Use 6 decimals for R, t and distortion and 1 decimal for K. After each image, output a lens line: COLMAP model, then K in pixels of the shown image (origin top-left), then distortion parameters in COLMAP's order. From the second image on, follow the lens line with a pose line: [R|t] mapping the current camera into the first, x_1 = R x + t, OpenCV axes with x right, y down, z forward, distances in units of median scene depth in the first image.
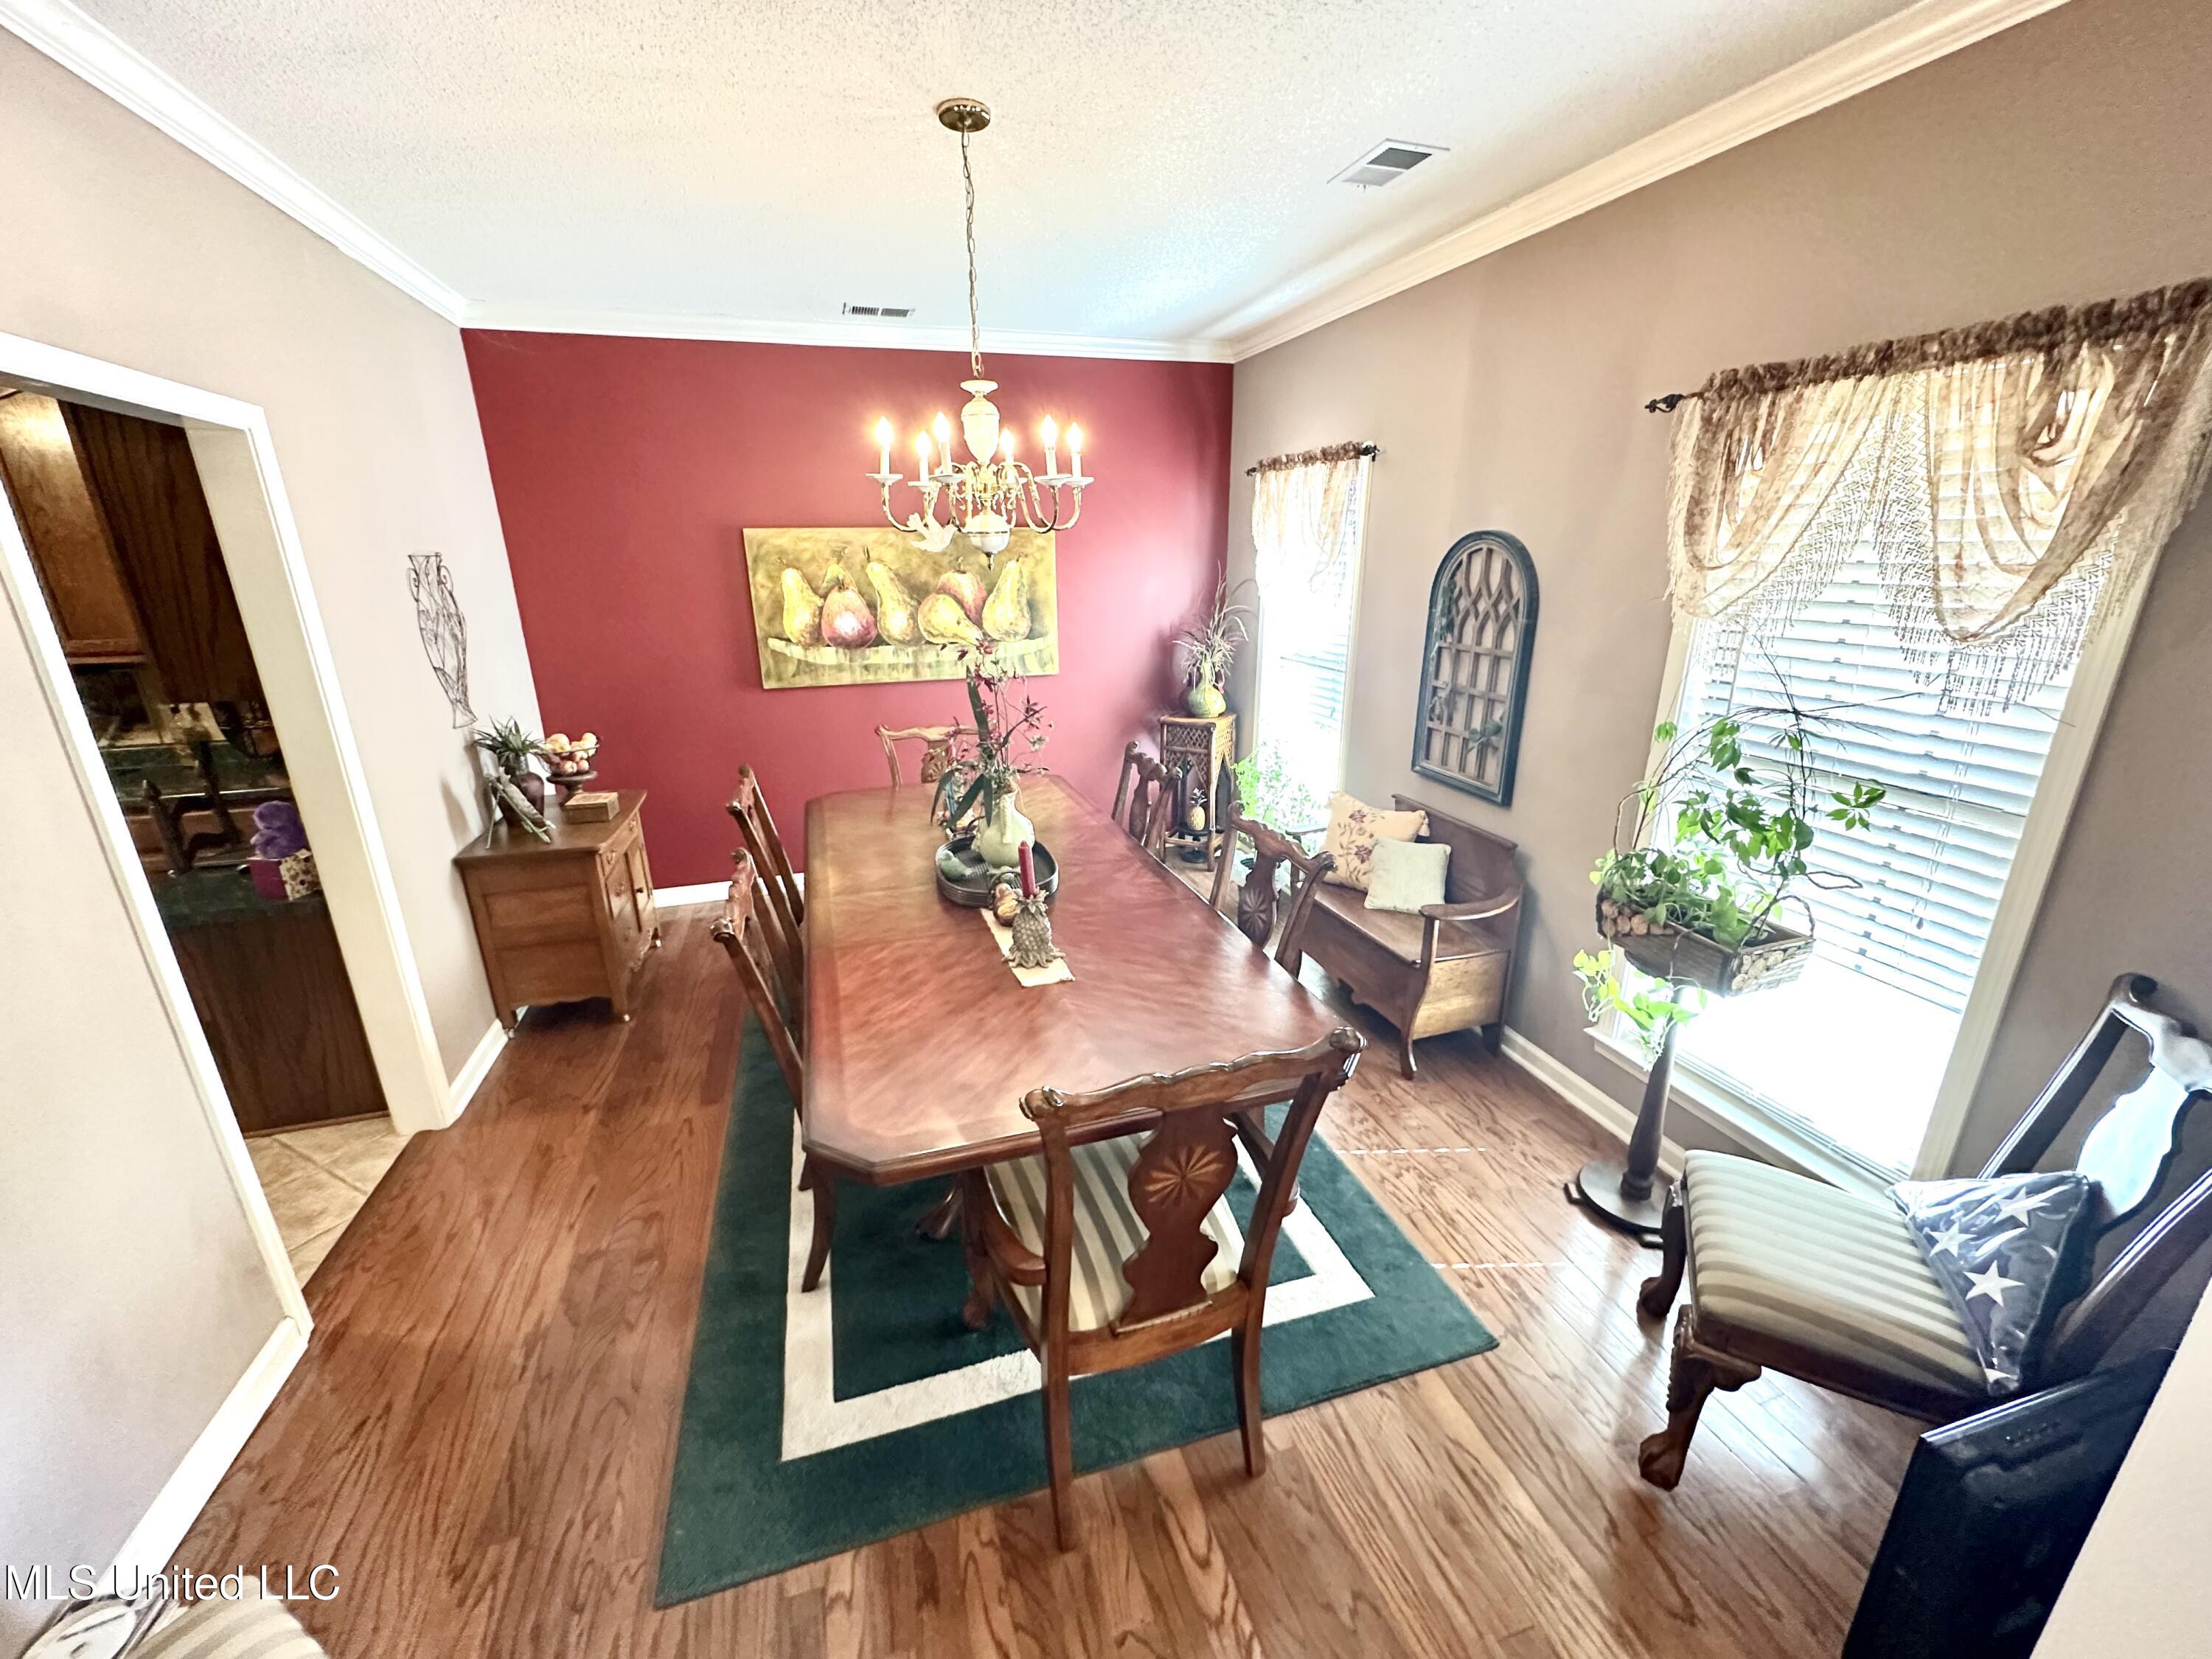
lens RADIAL K [[882.6, 0, 1123.1], [0, 882.6, 831.1], [0, 0, 1]] dist [-0.003106, 0.000295]
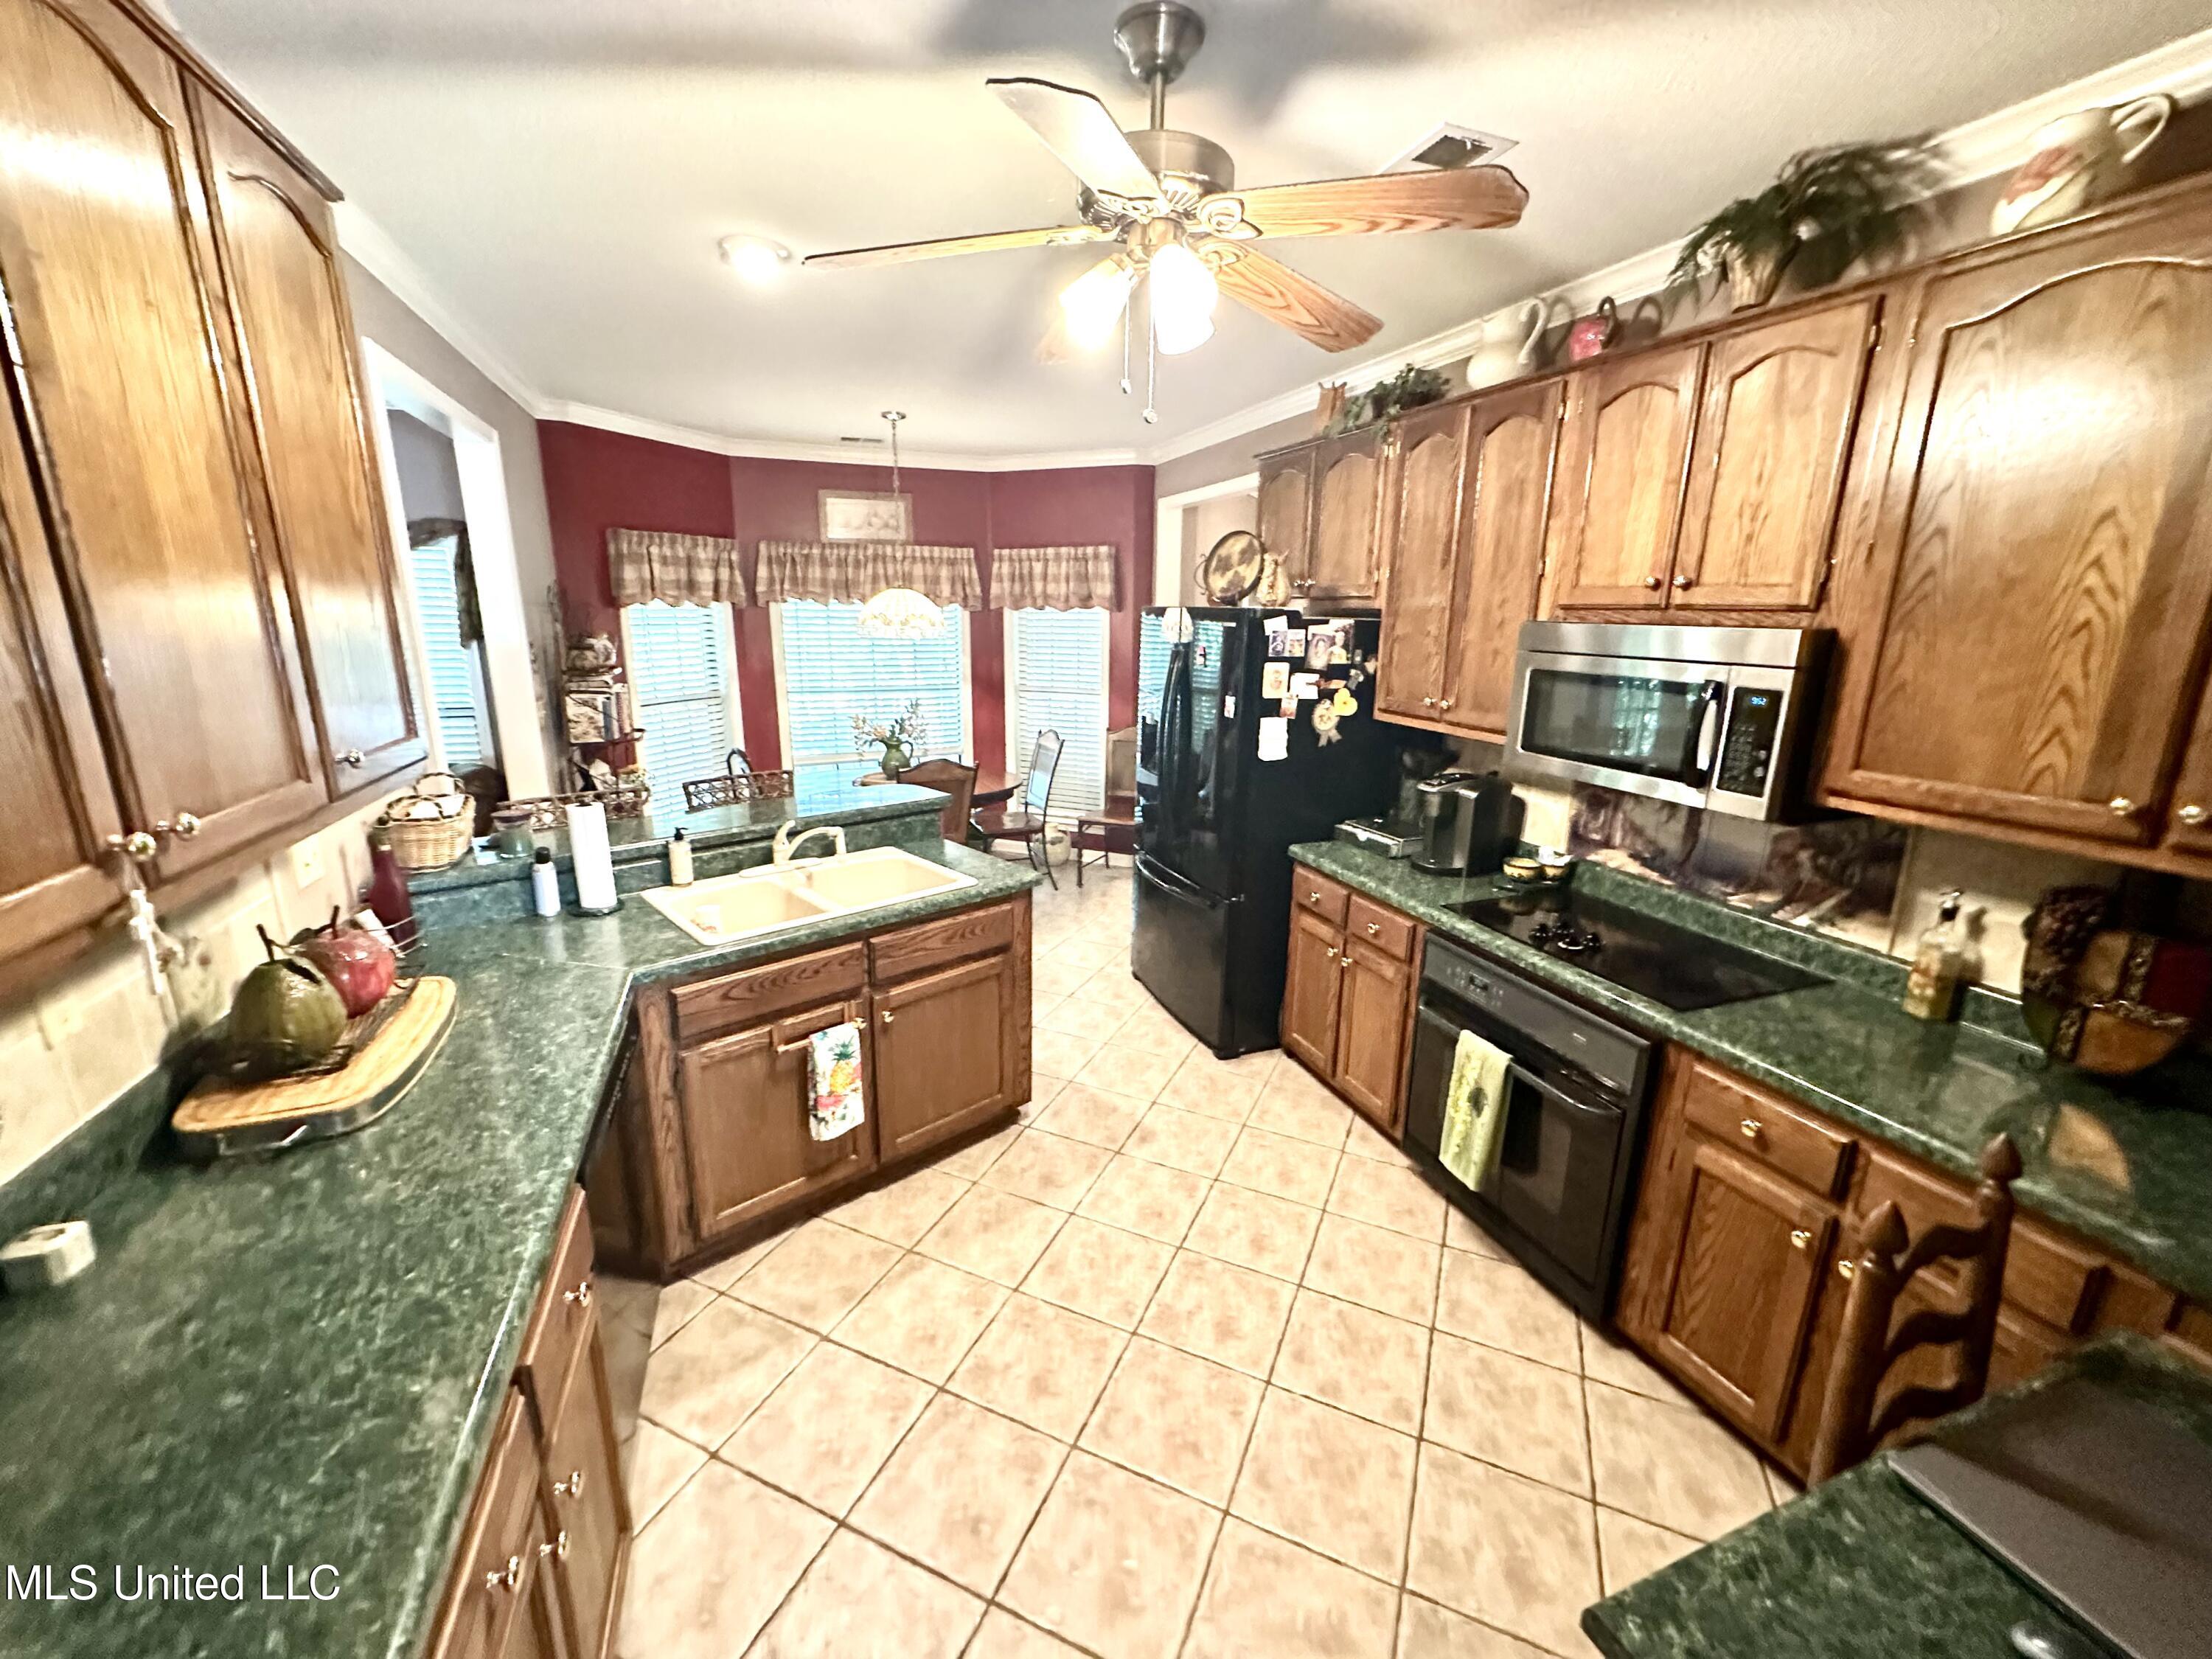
lens RADIAL K [[882.6, 0, 1104.1], [0, 882.6, 829.0], [0, 0, 1]] dist [-0.003106, 0.000295]
pose [[0.023561, 0.239814, -0.970533, -0.609201], [-0.313316, 0.923665, 0.220627, -0.137957], [0.949356, 0.298886, 0.096900, 0.478556]]
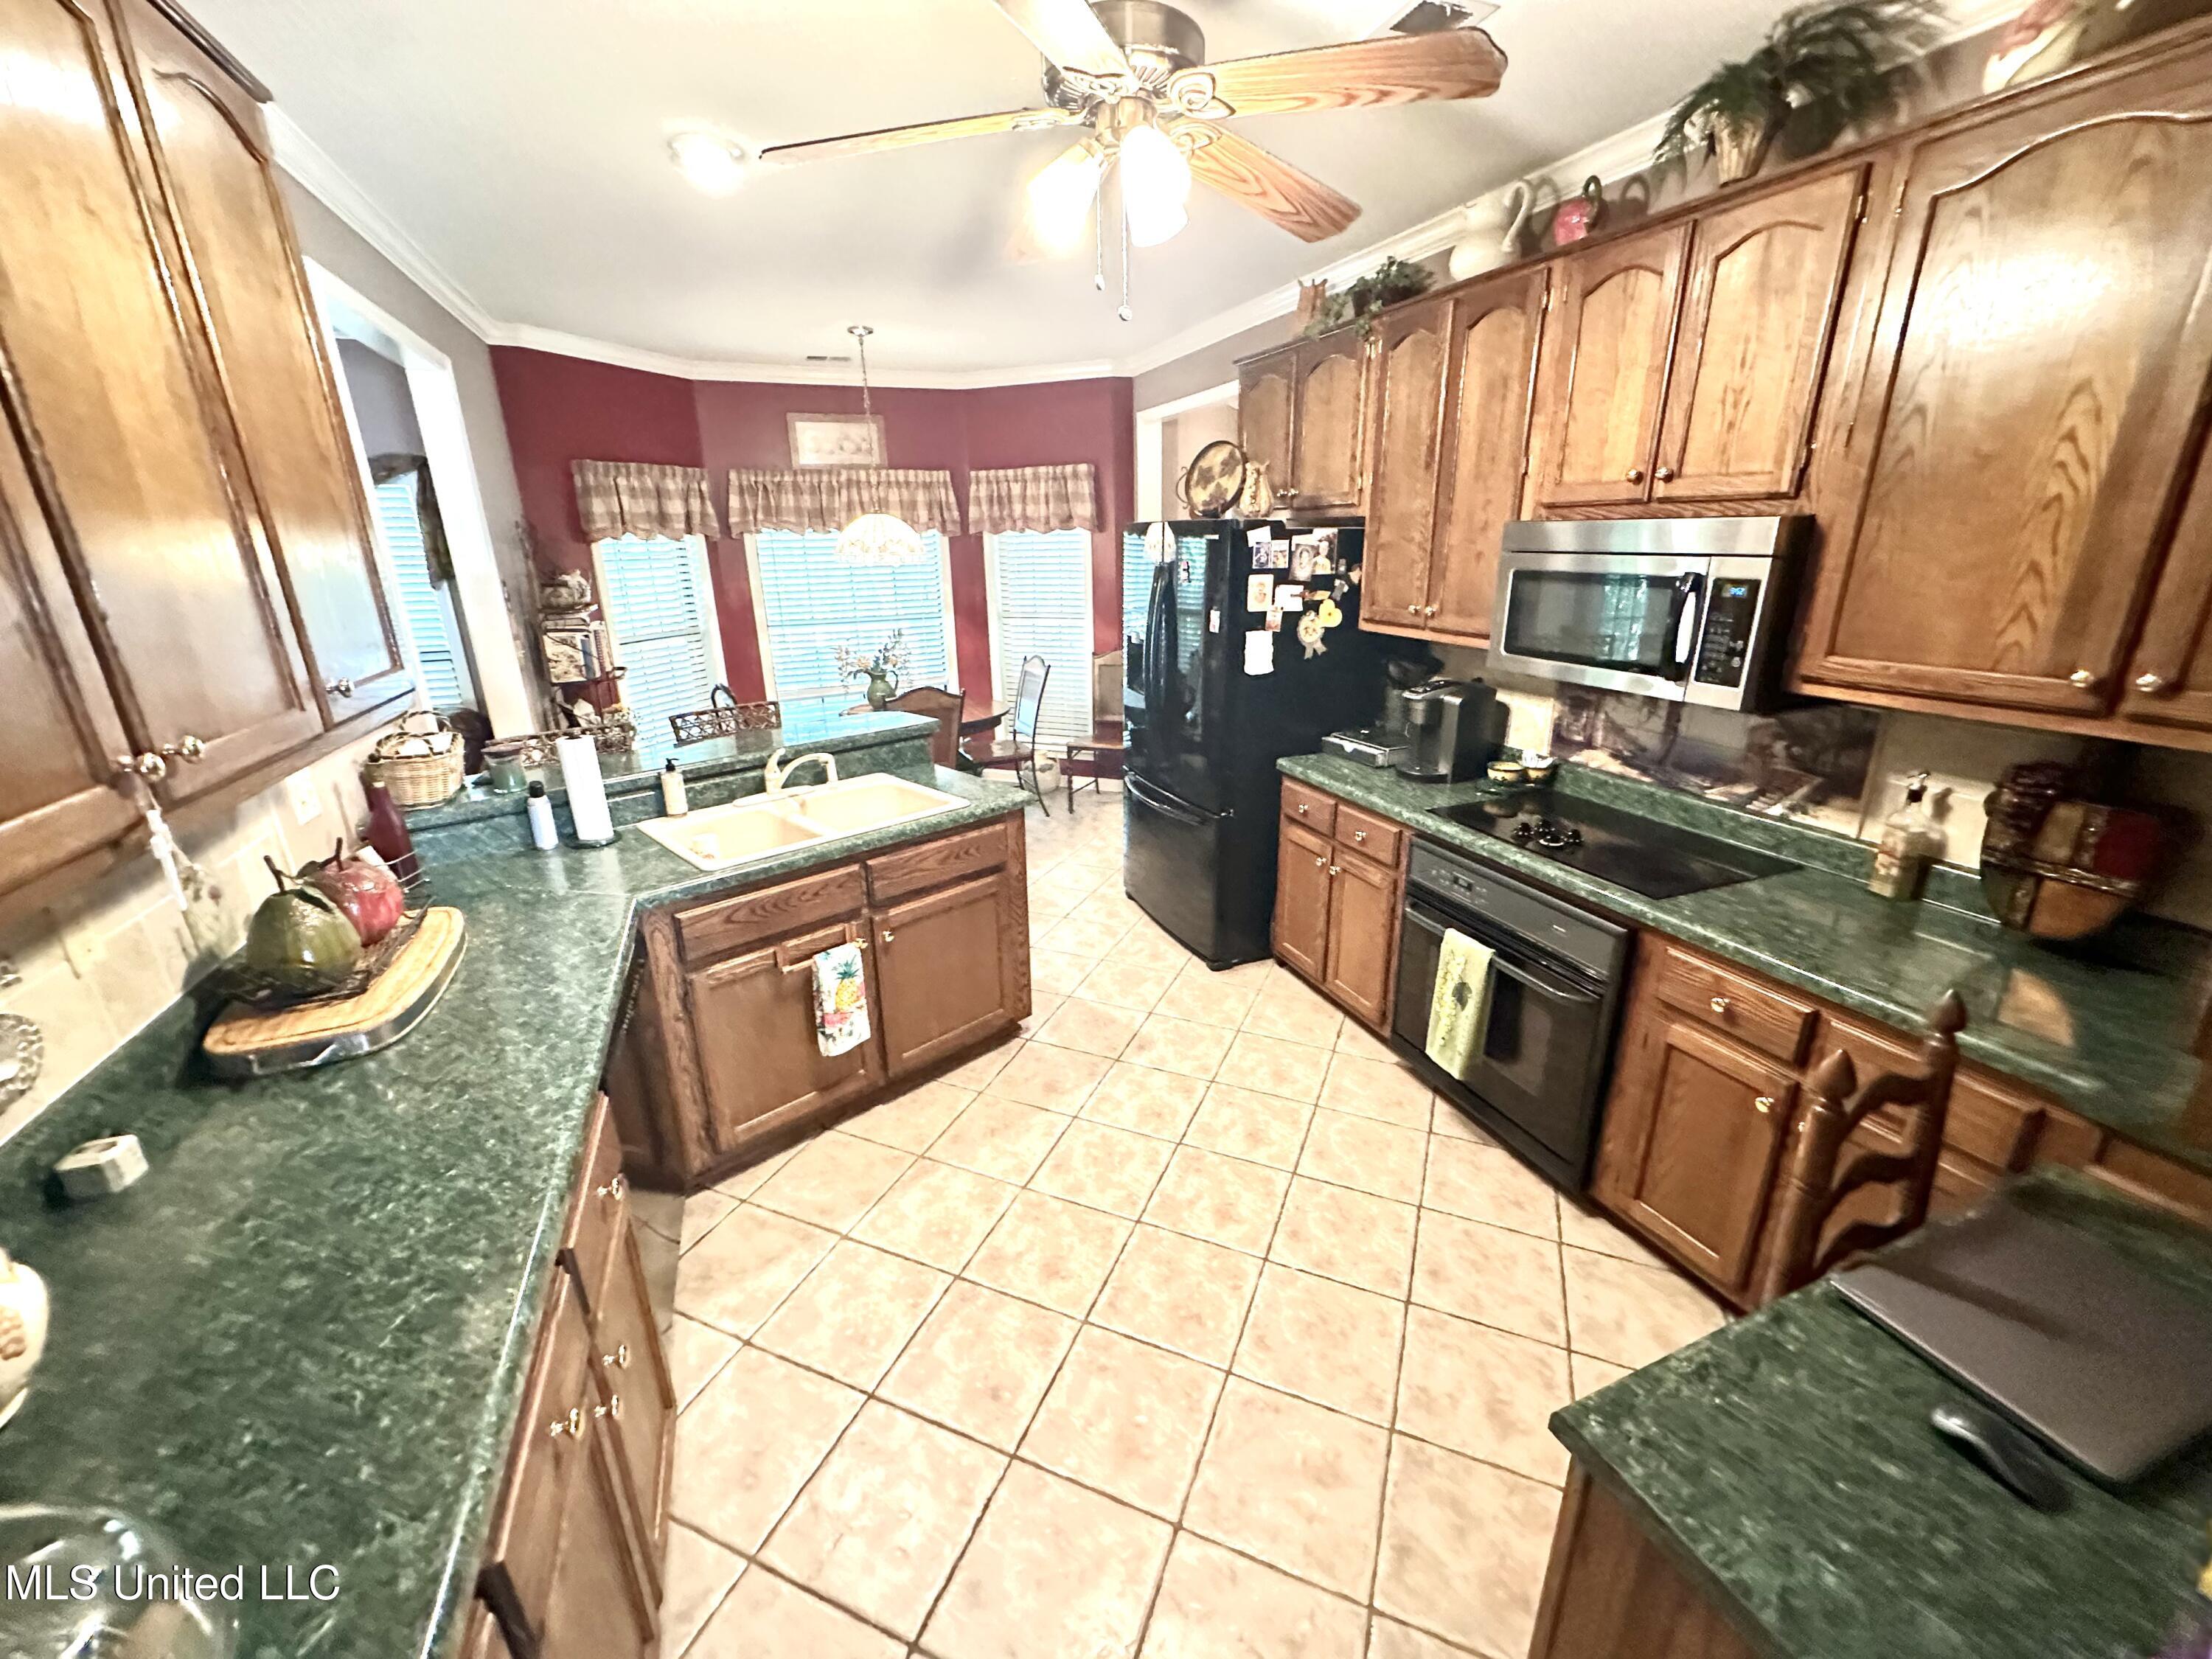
lens RADIAL K [[882.6, 0, 1104.3], [0, 882.6, 829.0], [0, 0, 1]] dist [-0.003106, 0.000295]
pose [[0.043908, 0.312648, -0.948854, -0.597655], [-0.284554, 0.914343, 0.288108, -0.129023], [0.957654, 0.257349, 0.129112, 0.480936]]
